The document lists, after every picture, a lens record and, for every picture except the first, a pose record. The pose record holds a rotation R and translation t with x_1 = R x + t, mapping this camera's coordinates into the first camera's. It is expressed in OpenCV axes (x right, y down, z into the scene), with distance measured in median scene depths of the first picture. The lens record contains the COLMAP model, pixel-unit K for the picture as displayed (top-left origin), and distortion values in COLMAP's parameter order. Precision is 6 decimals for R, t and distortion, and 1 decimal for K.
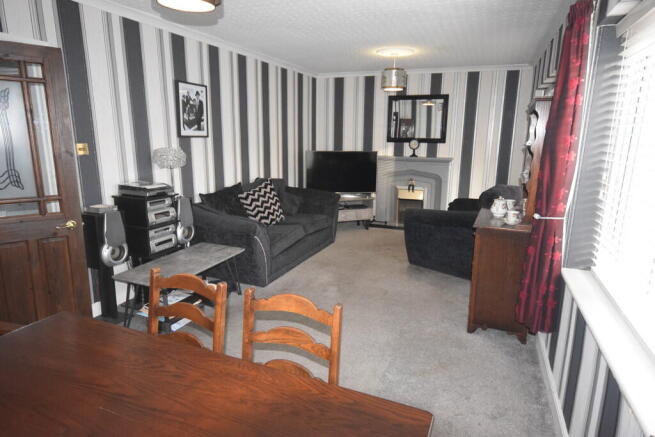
lens RADIAL K [[391.5, 0, 326.6], [0, 391.5, 217.7], [0, 0, 1]] dist [-0.017347, 0.001729]
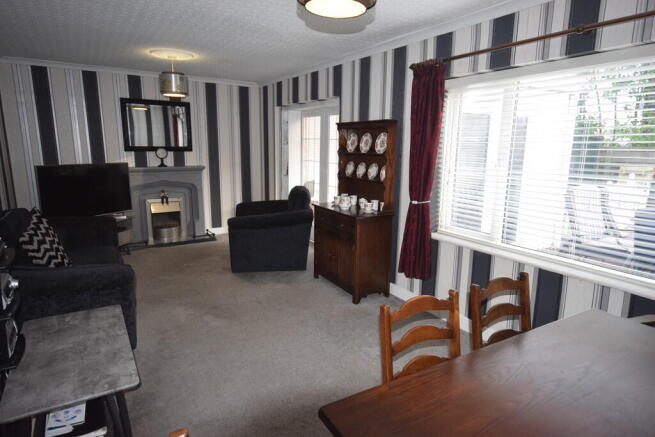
lens RADIAL K [[391.5, 0, 327.3], [0, 391.5, 219.7], [0, 0, 1]] dist [-0.017347, 0.001729]
pose [[0.582449, -0.158550, 0.797255, -0.399660], [0.162671, 0.983688, 0.076784, -0.051048], [-0.796424, 0.084968, 0.598739, 0.187461]]
